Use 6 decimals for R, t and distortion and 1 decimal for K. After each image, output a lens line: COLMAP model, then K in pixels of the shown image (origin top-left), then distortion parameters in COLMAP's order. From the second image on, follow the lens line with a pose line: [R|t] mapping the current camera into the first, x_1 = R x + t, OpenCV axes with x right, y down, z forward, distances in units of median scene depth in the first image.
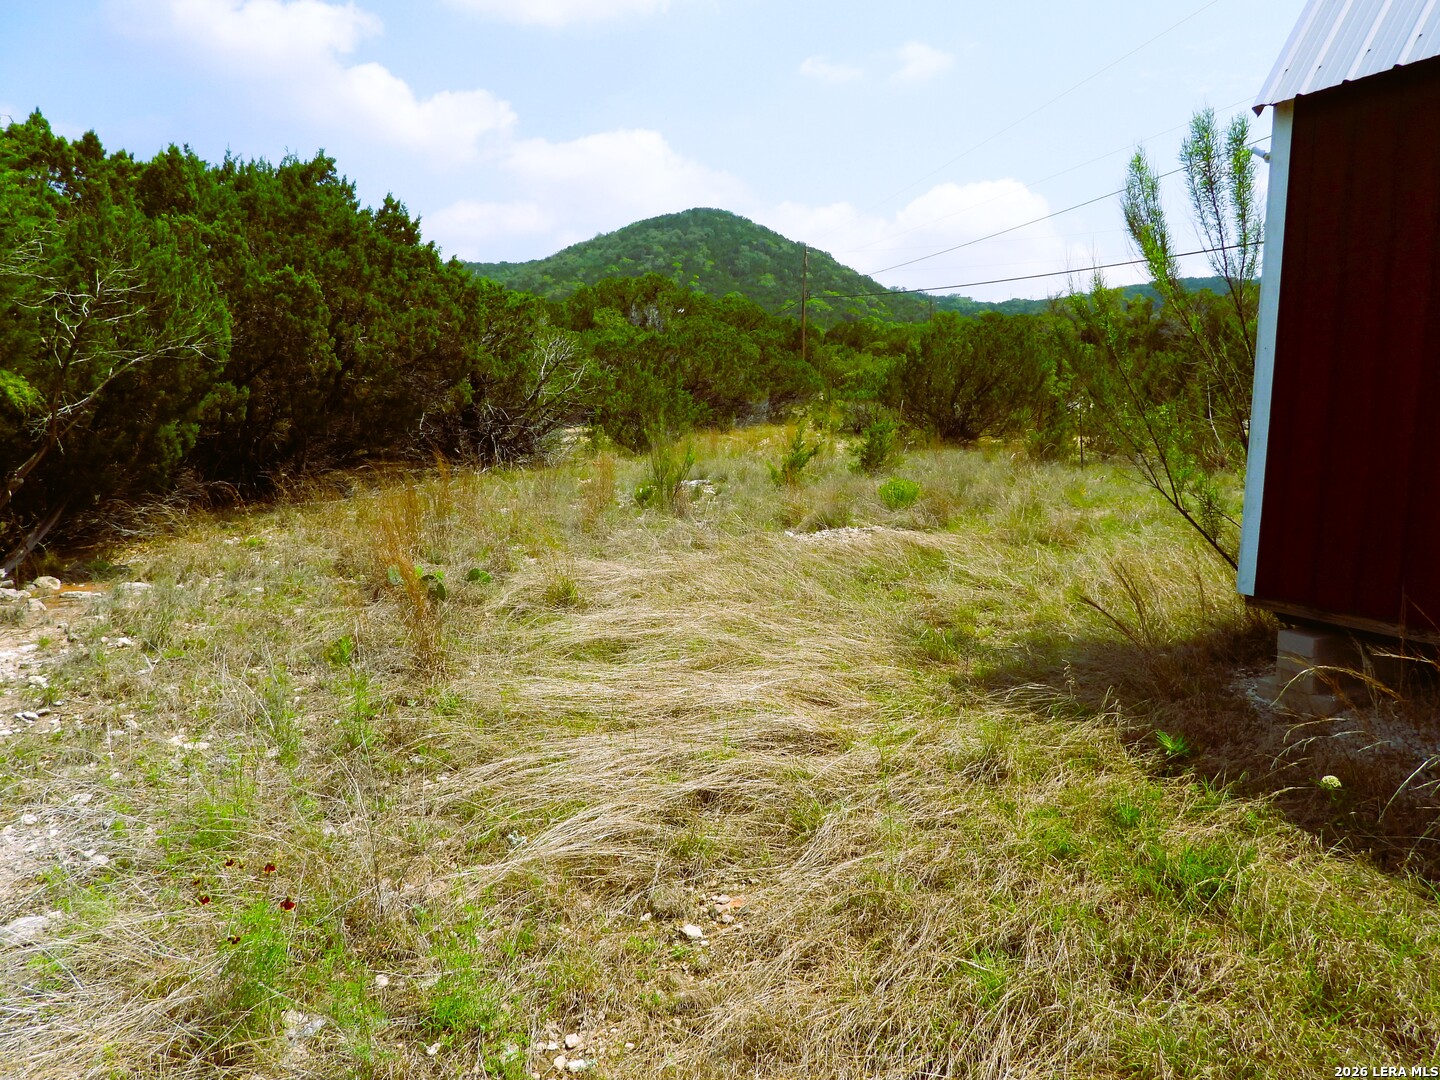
lens RADIAL K [[1030.3, 0, 723.1], [0, 1030.3, 539.9], [0, 0, 1]] dist [-0.022090, 0.009107]
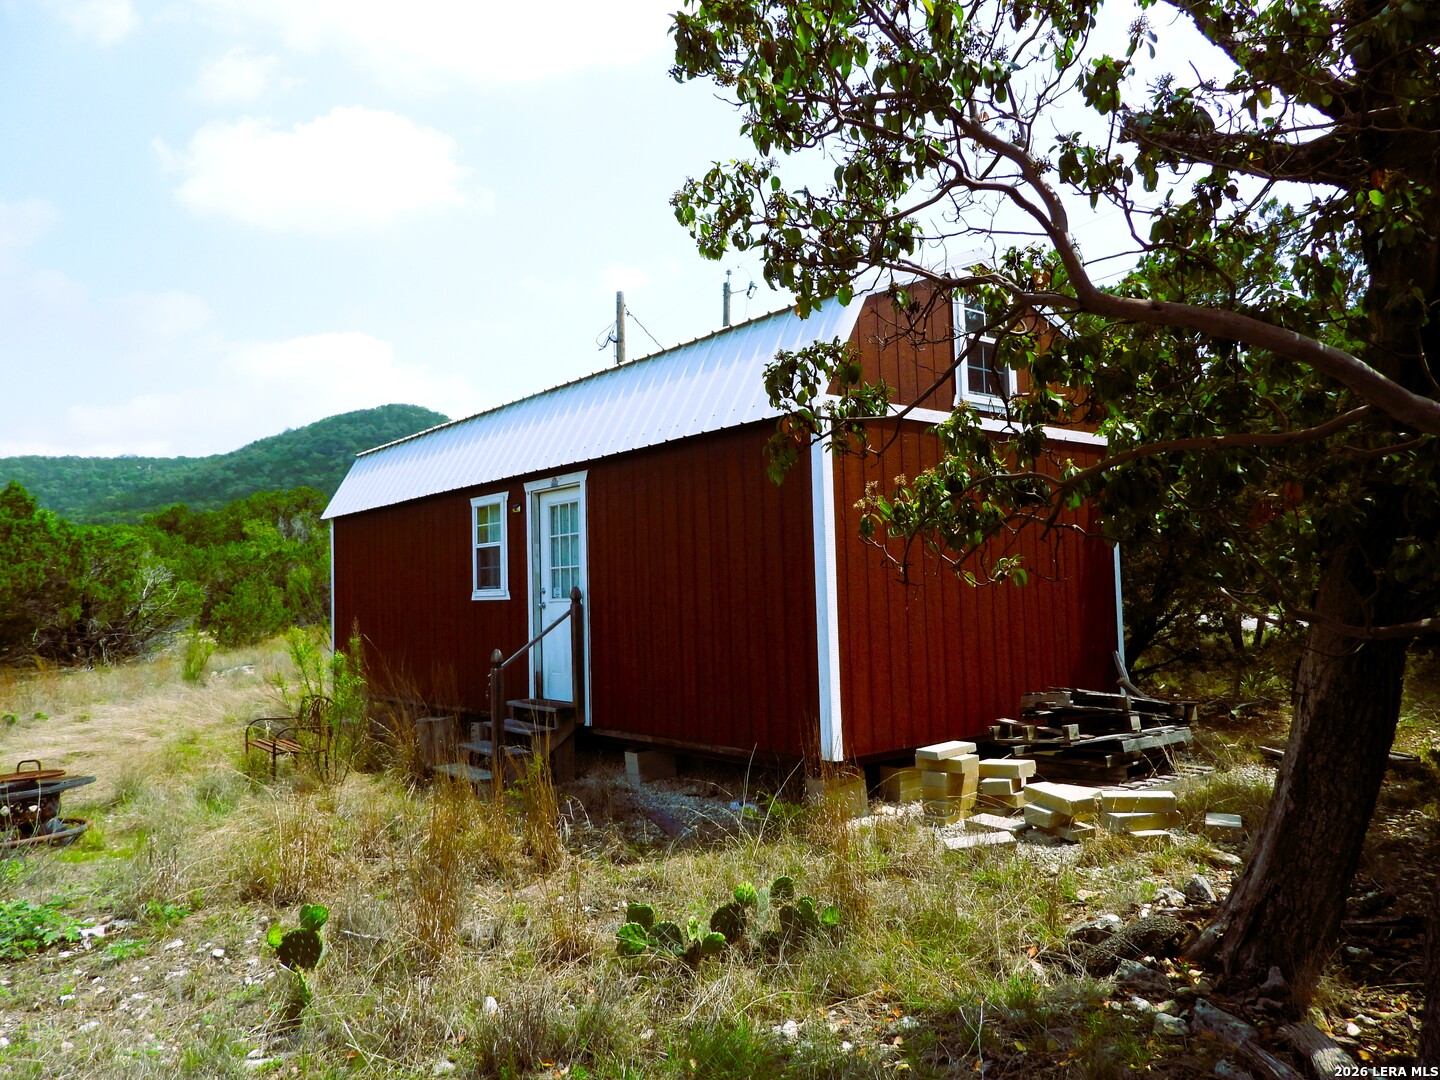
lens RADIAL K [[1030.3, 0, 723.1], [0, 1030.3, 539.9], [0, 0, 1]] dist [-0.022090, 0.009107]
pose [[0.961320, -0.027565, 0.274051, 0.062933], [0.075861, 0.982994, -0.167235, 0.016743], [-0.264781, 0.181556, 0.947063, -0.161156]]
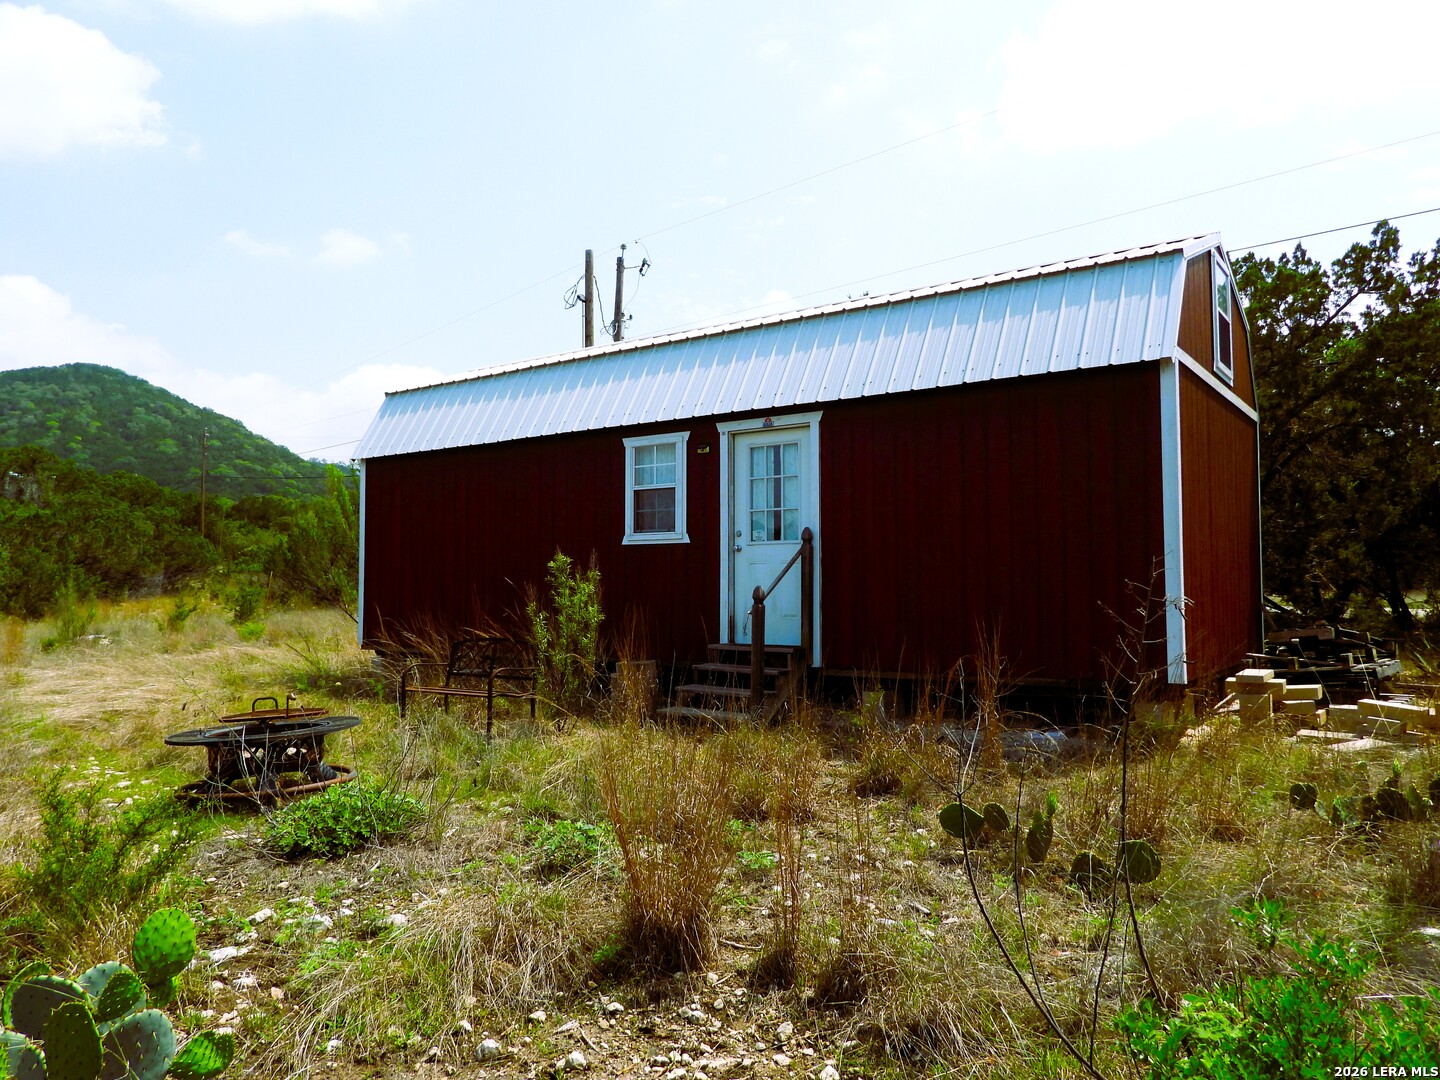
lens RADIAL K [[1030.3, 0, 723.1], [0, 1030.3, 539.9], [0, 0, 1]] dist [-0.022090, 0.009107]
pose [[0.858340, 0.005396, 0.513053, -0.001790], [0.079467, 0.986480, -0.143324, 0.018930], [-0.506890, 0.163791, 0.846307, -0.133101]]
